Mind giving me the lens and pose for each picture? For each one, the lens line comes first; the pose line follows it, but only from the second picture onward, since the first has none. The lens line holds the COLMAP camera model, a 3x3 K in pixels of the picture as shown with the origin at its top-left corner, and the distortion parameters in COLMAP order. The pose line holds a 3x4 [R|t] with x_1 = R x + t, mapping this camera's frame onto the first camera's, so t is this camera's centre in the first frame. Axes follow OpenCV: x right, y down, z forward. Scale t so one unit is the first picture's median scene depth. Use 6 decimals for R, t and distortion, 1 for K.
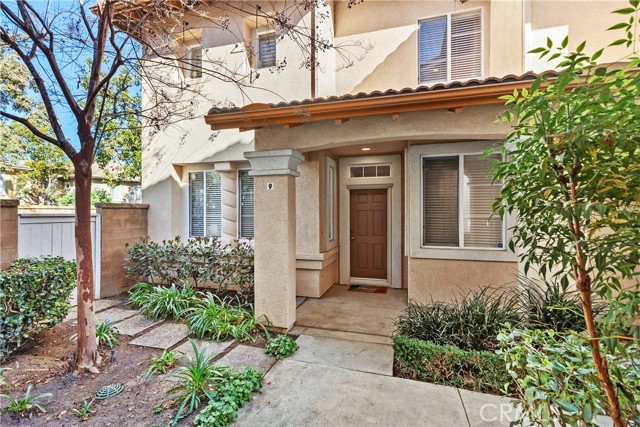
lens RADIAL K [[291.3, 0, 319.3], [0, 291.3, 213.1], [0, 0, 1]] dist [0.004771, 0.000827]
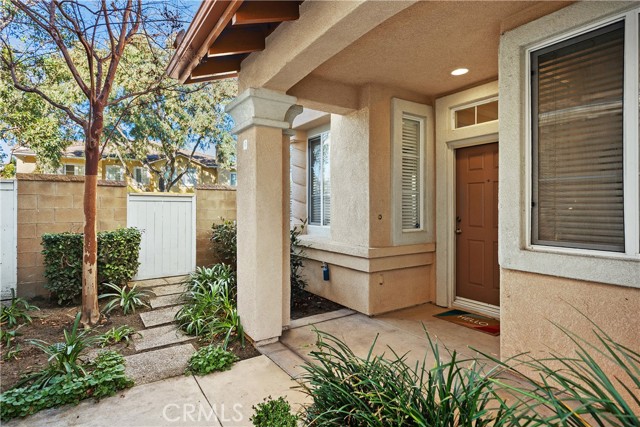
lens RADIAL K [[340.3, 0, 320.7], [0, 340.3, 208.7], [0, 0, 1]] dist [-0.000872, -0.000280]
pose [[0.765804, 0.004884, -0.643056, 0.406887], [-0.007916, 0.999967, -0.001832, 0.053480], [0.643026, 0.006493, 0.765817, 0.345894]]
